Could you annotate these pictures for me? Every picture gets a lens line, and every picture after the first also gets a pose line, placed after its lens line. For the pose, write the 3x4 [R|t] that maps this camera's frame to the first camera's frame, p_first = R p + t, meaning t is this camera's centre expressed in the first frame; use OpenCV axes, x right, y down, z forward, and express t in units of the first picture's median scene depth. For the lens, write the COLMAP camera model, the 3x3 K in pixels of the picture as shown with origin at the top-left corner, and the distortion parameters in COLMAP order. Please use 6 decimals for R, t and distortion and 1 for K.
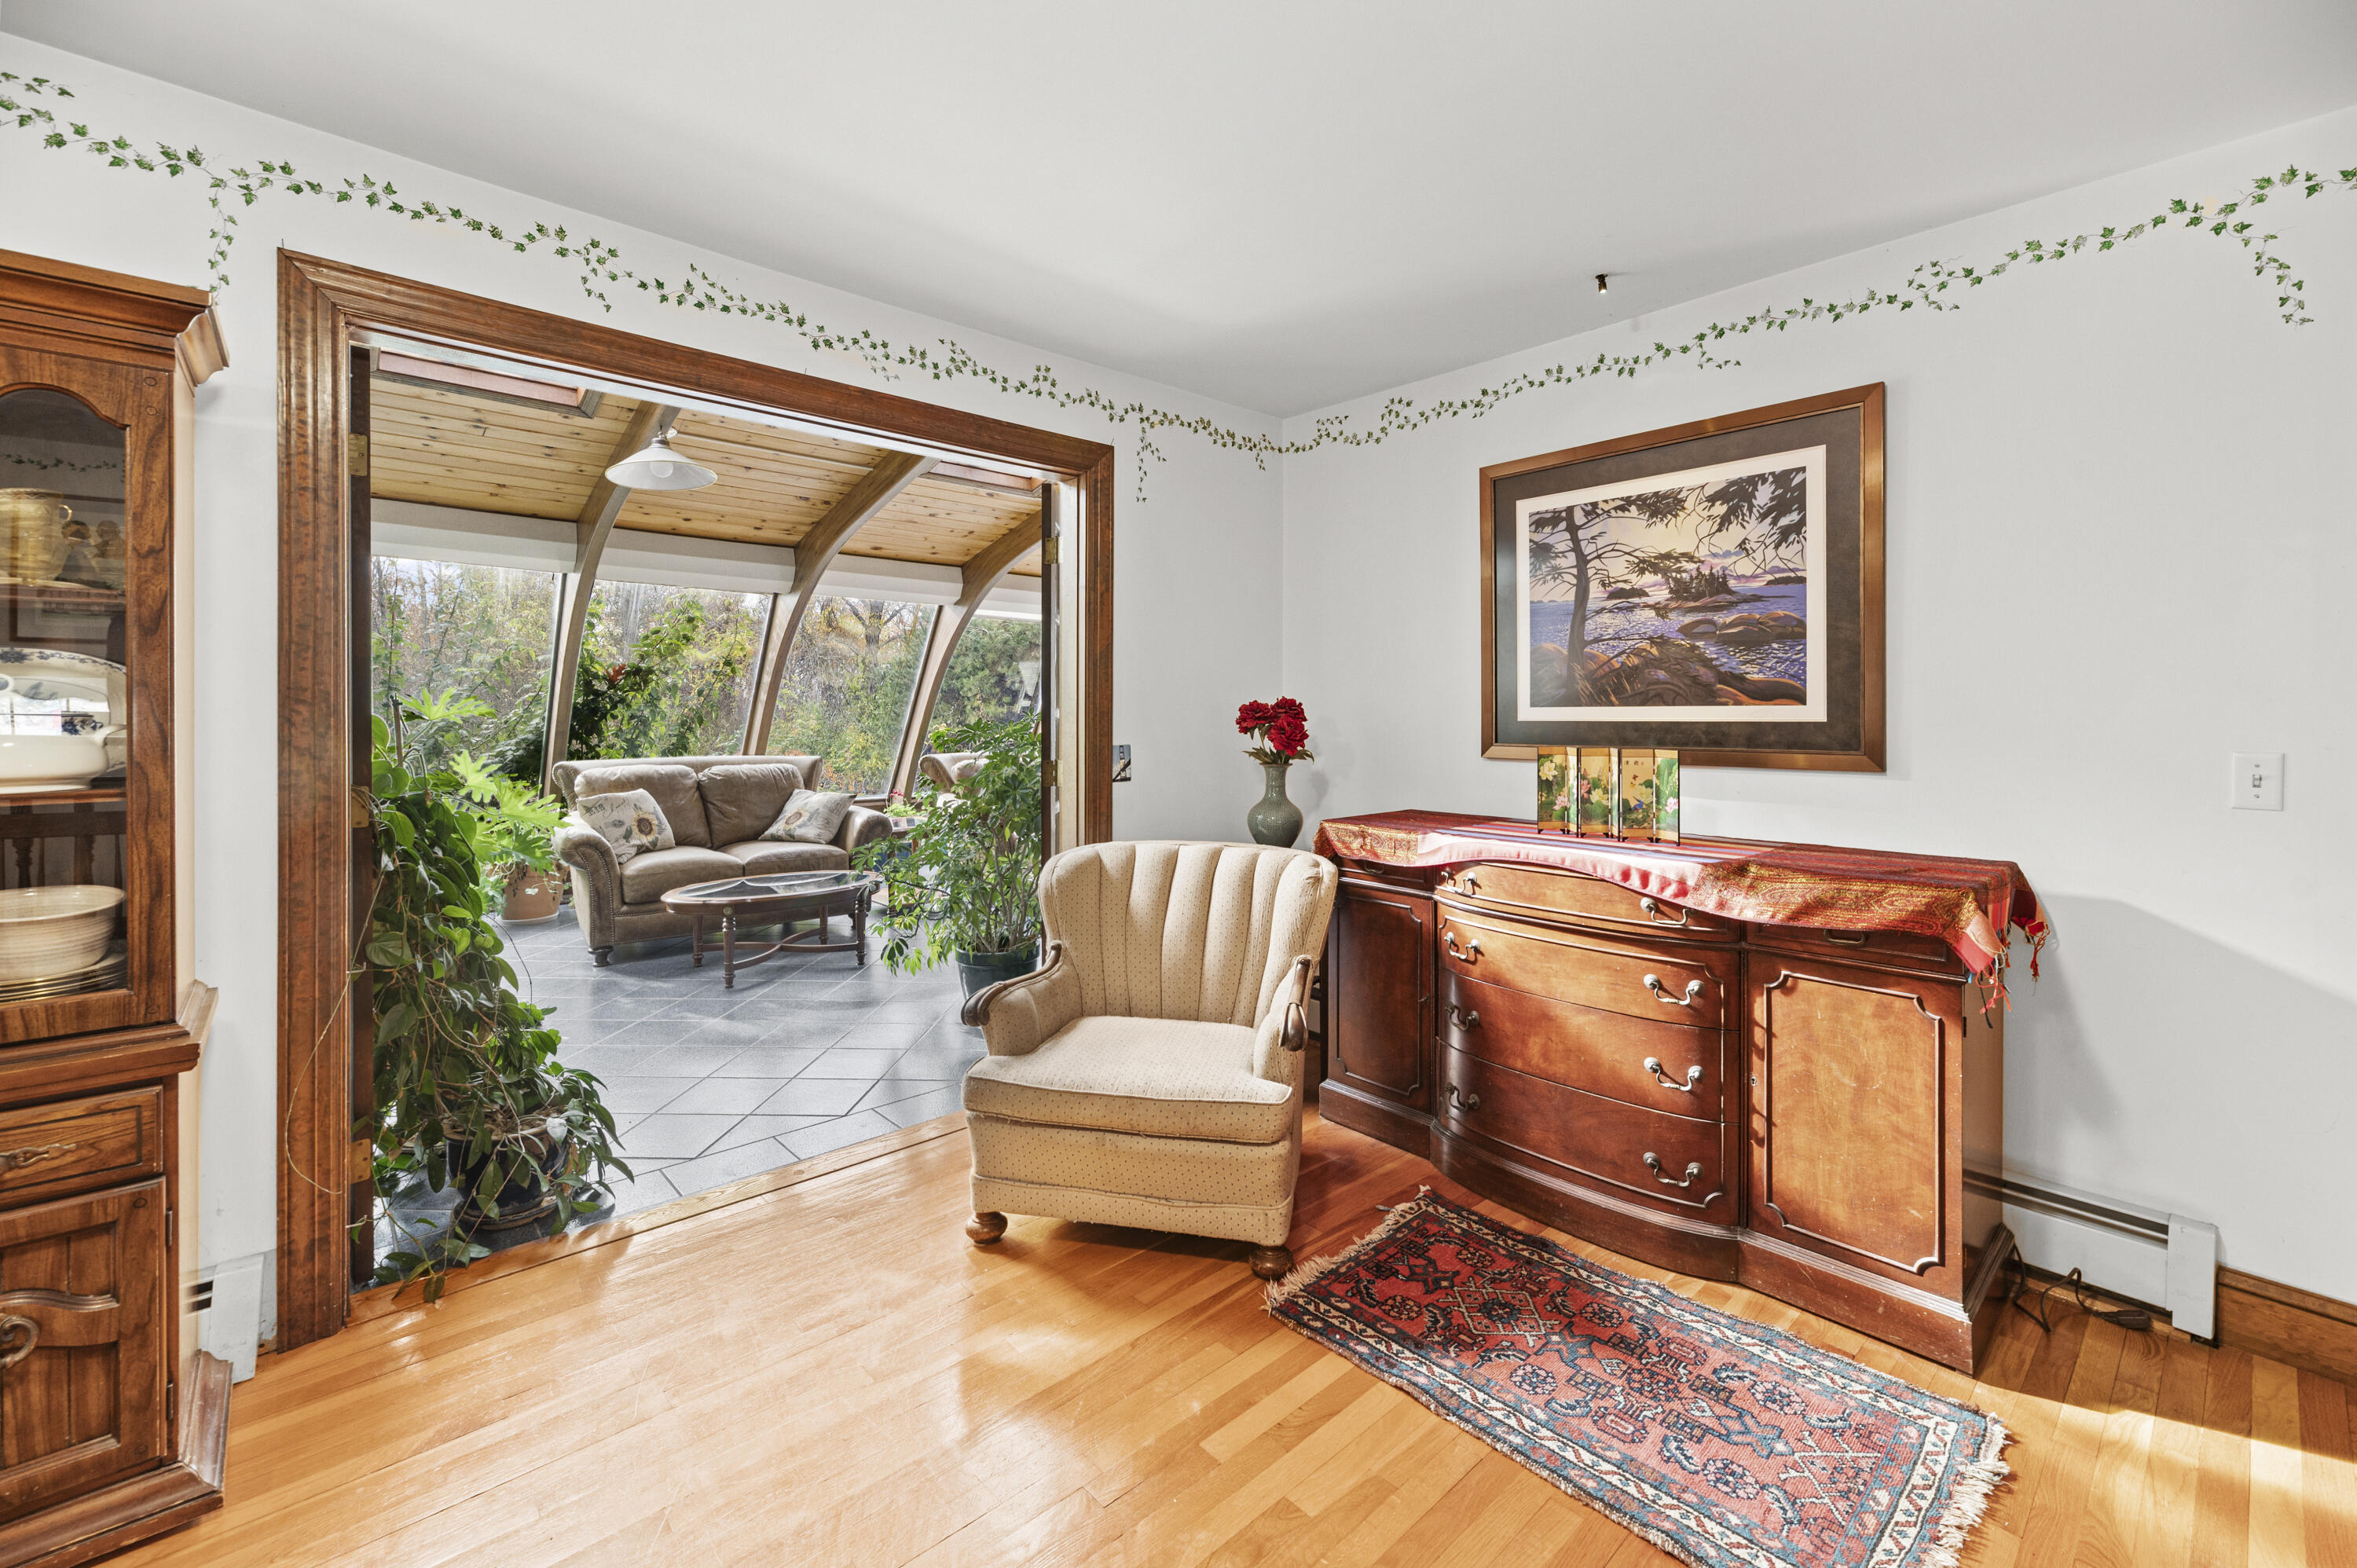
lens RADIAL K [[976.4, 0, 1180.8], [0, 976.4, 721.3], [0, 0, 1]] dist [-0.000668, -0.000204]
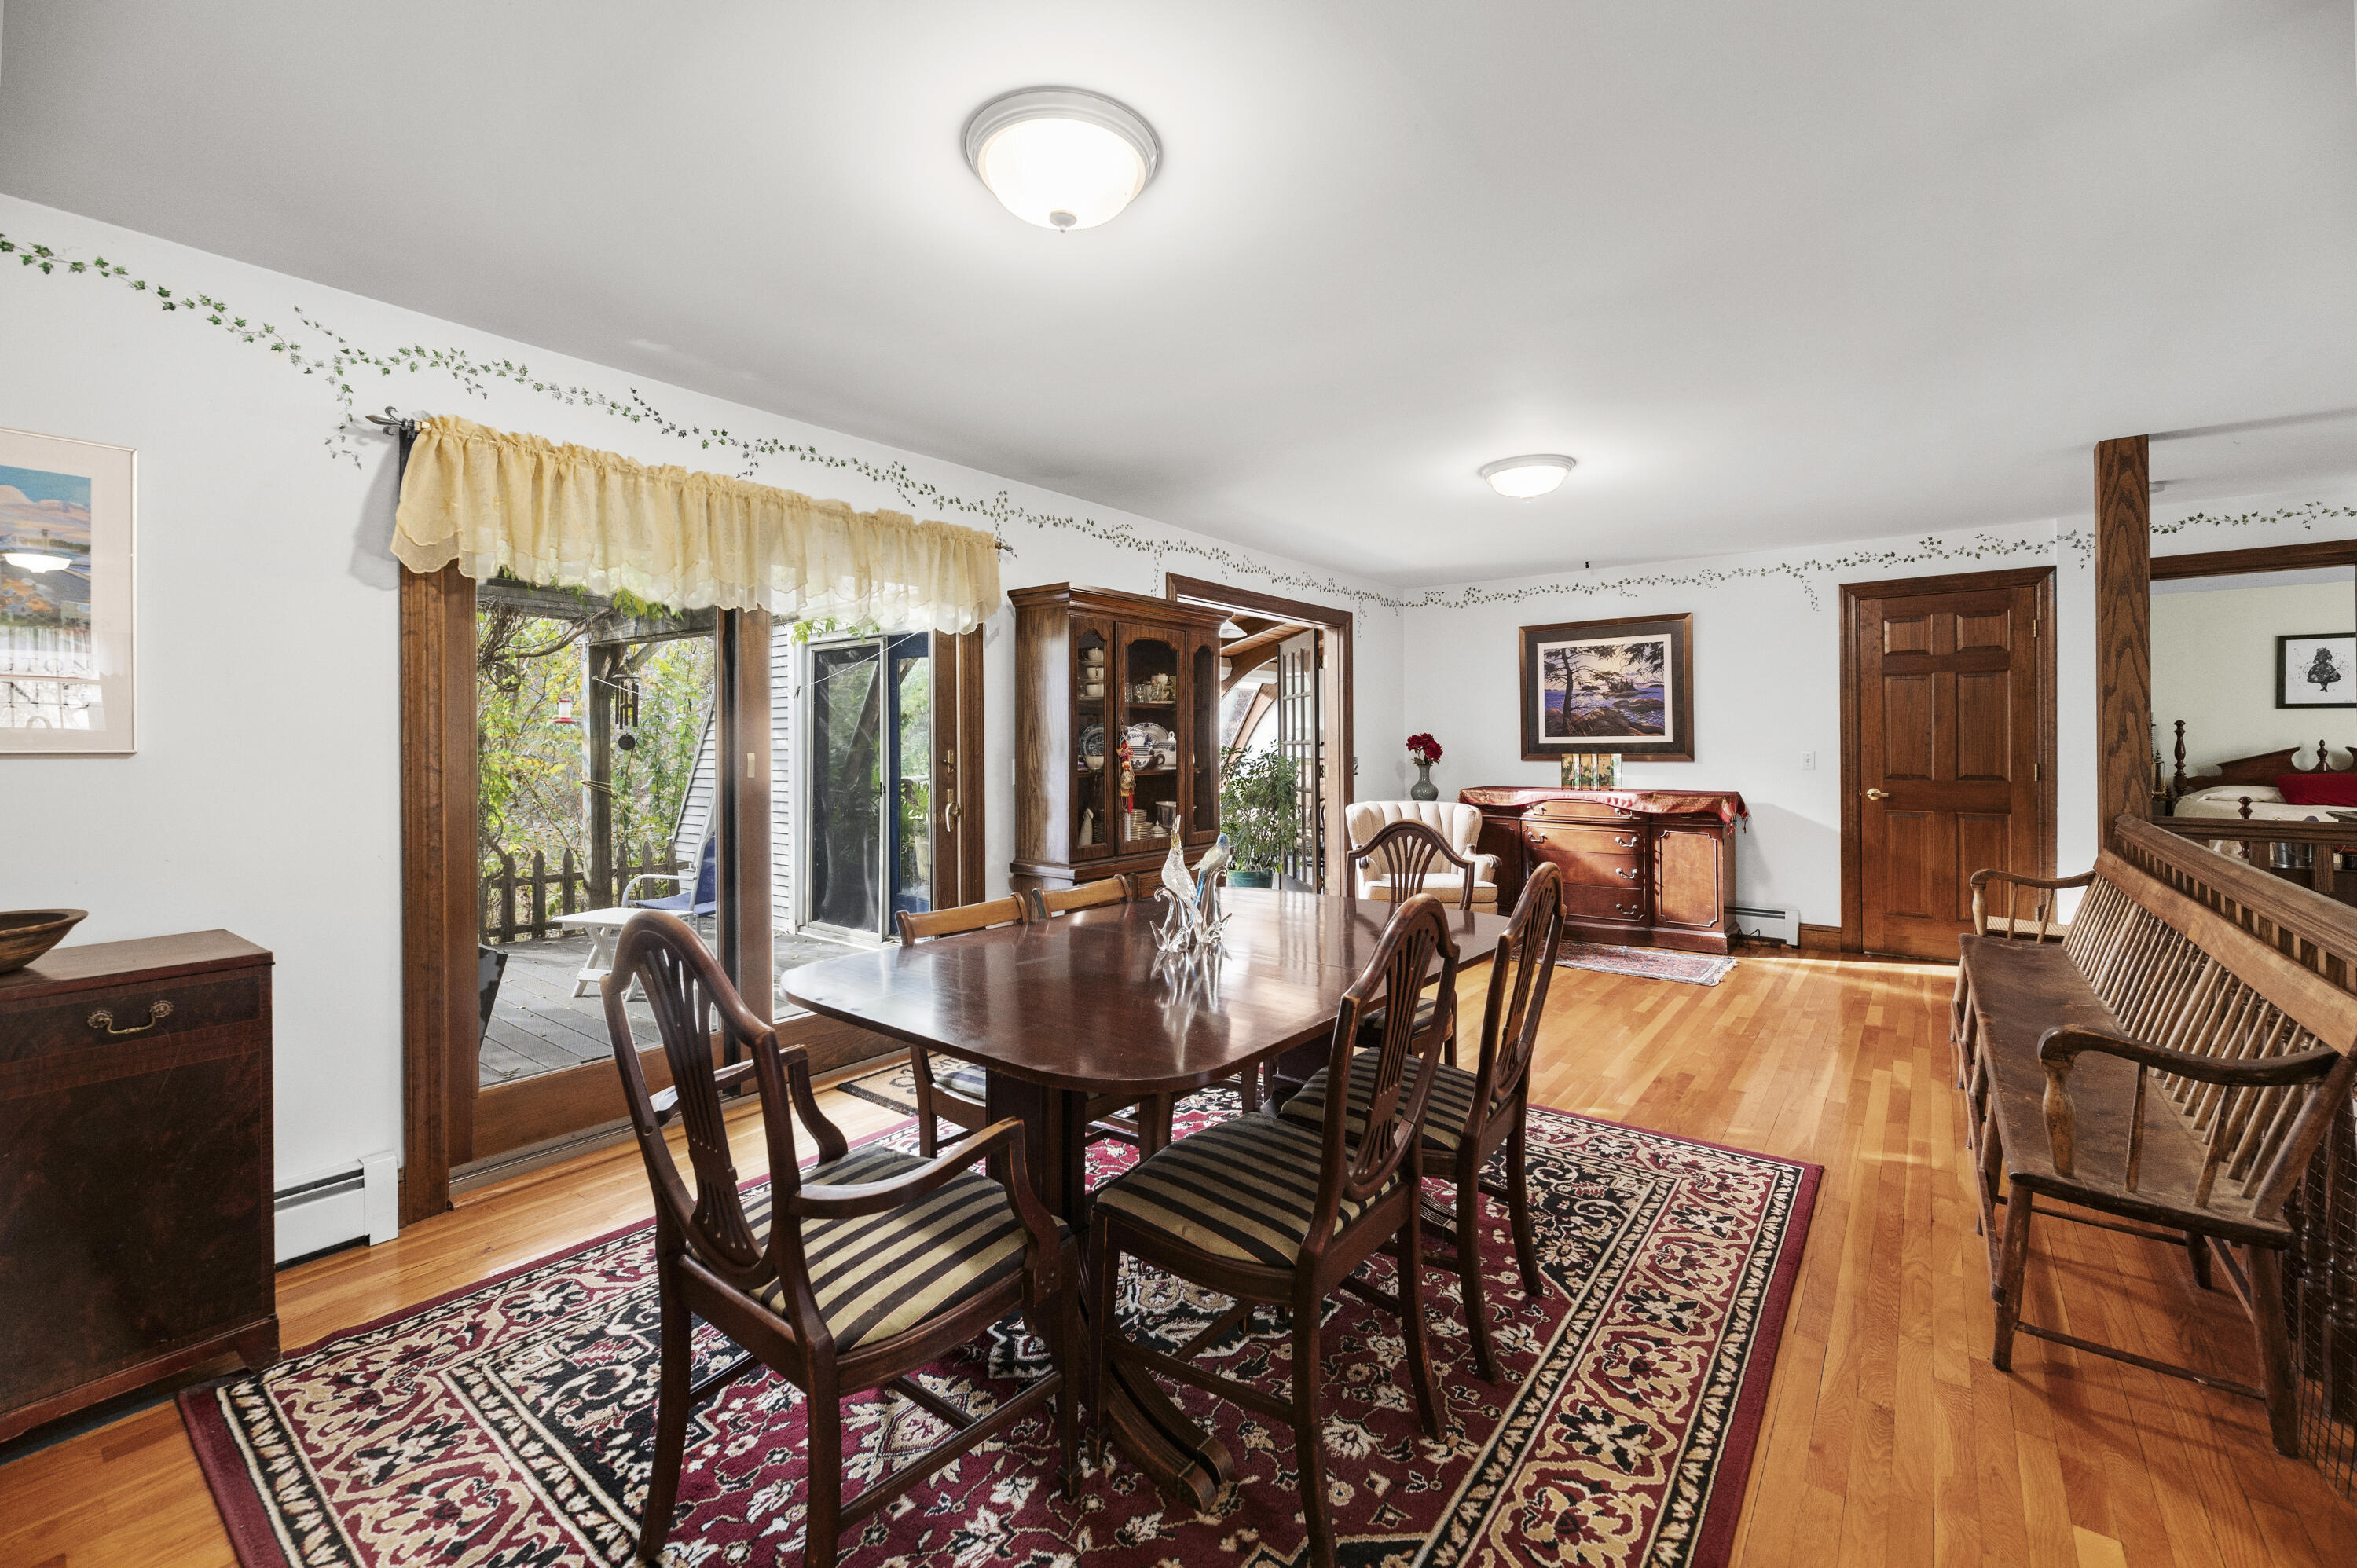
lens RADIAL K [[962.2, 0, 1178.8], [0, 962.2, 743.3], [0, 0, 1]] dist [-0.000178, -0.000005]
pose [[0.984882, -0.009924, 0.172944, -1.022829], [0.010905, 0.999929, -0.004722, 0.001615], [-0.172885, 0.006537, 0.984920, -1.228591]]
